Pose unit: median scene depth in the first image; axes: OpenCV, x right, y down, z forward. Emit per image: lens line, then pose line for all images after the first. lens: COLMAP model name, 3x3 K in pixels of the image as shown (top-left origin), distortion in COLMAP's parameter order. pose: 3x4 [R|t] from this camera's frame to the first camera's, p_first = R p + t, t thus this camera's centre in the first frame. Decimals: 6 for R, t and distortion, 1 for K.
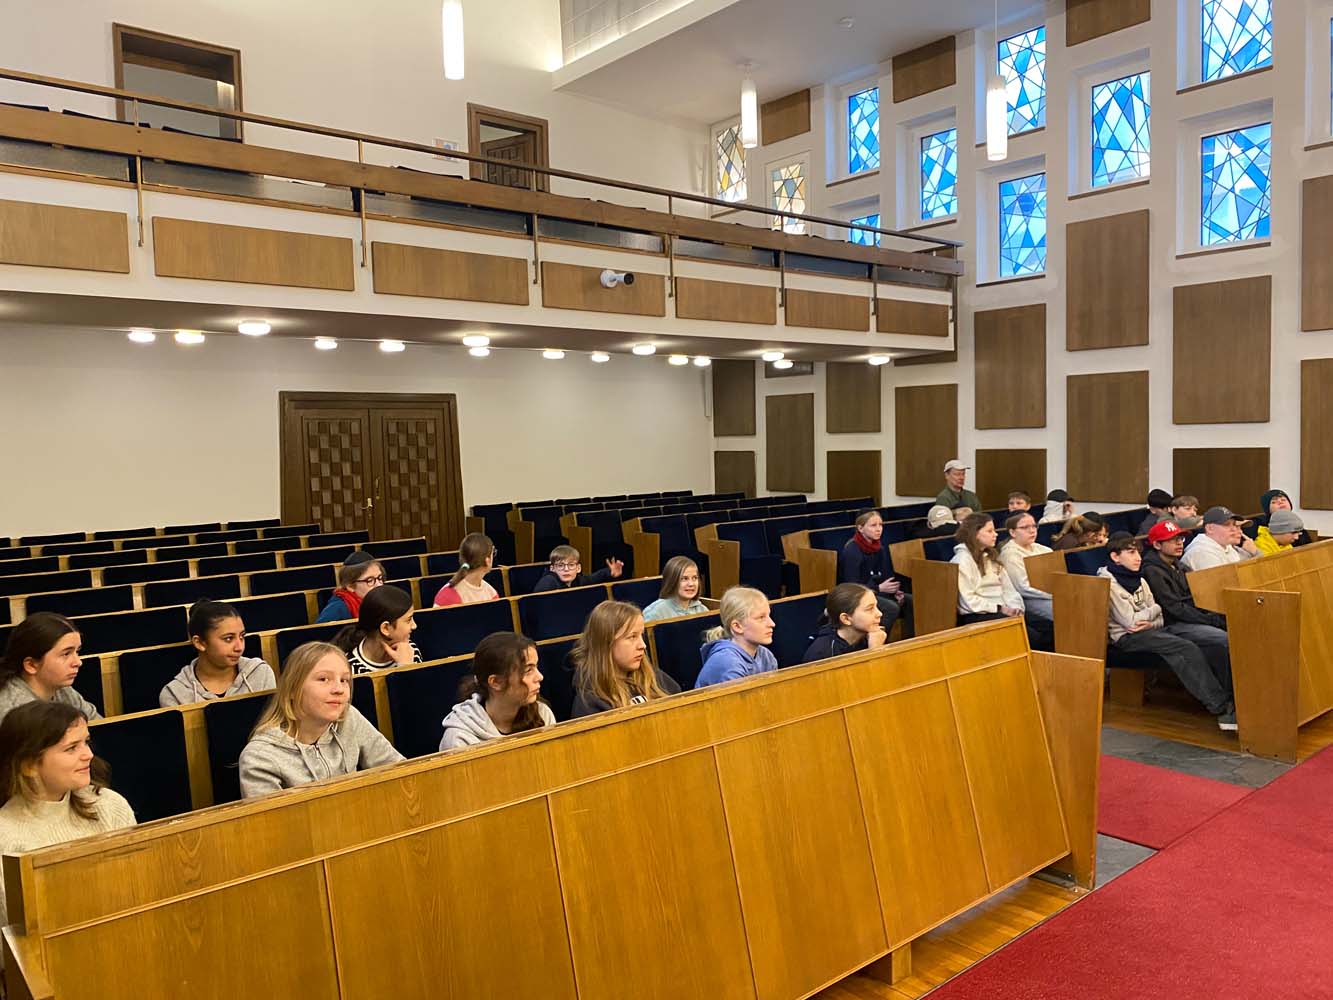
lens RADIAL K [[1018.0, 0, 666.5], [0, 1018.0, 500.0], [0, 0, 1]] dist [-0.002523, -0.006927]
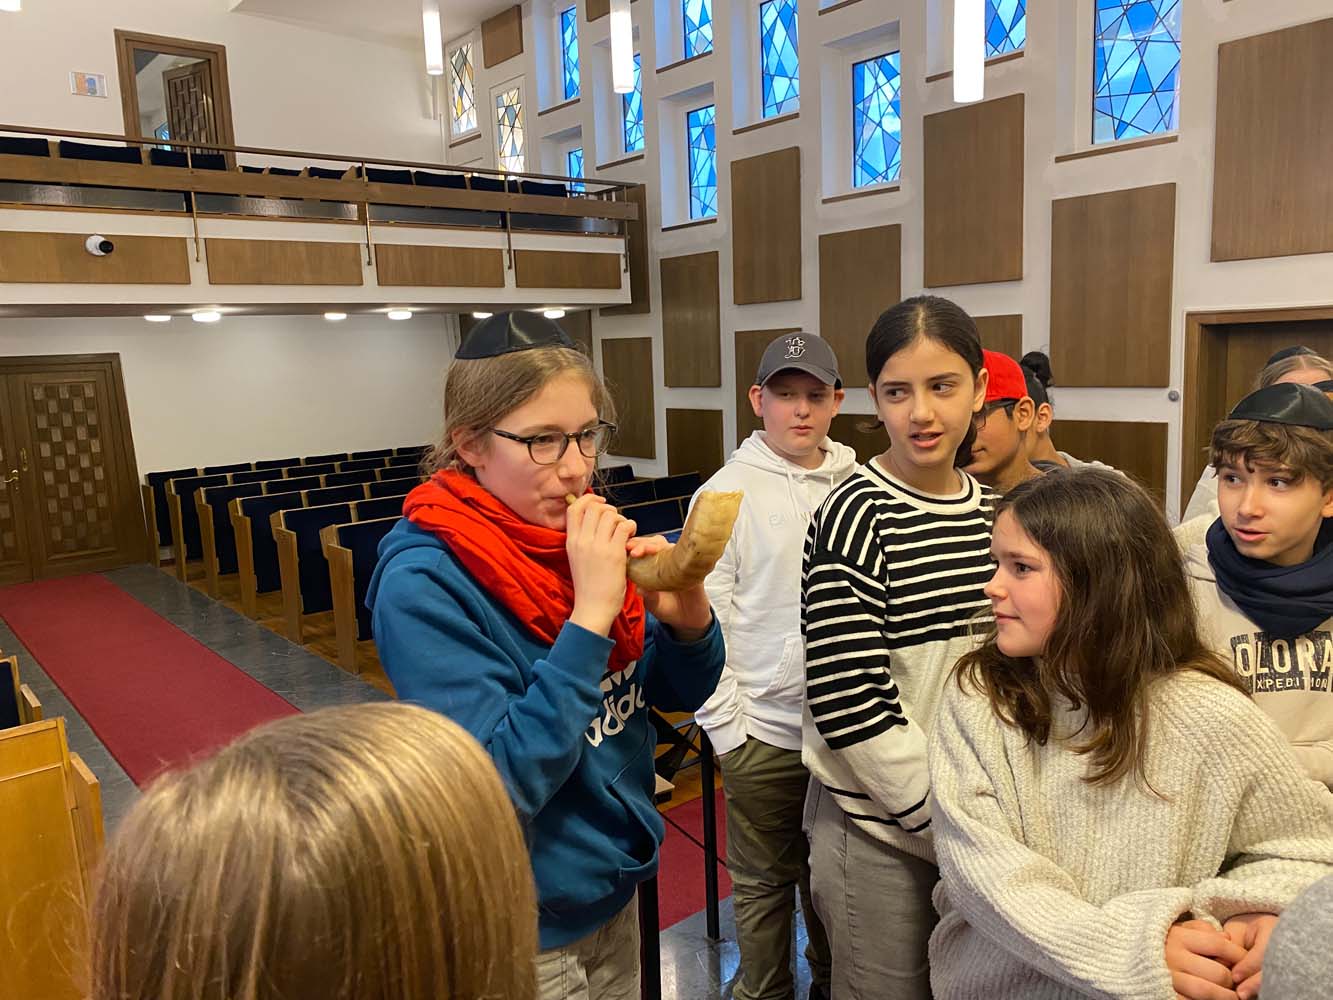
lens RADIAL K [[1014.8, 0, 666.5], [0, 1014.8, 500.0], [0, 0, 1]] dist [0.080334, -0.182222]
pose [[0.999829, -0.015335, 0.010366, 0.297254], [0.014428, 0.996488, 0.082484, -0.043413], [-0.011595, -0.082320, 0.996539, 0.062086]]
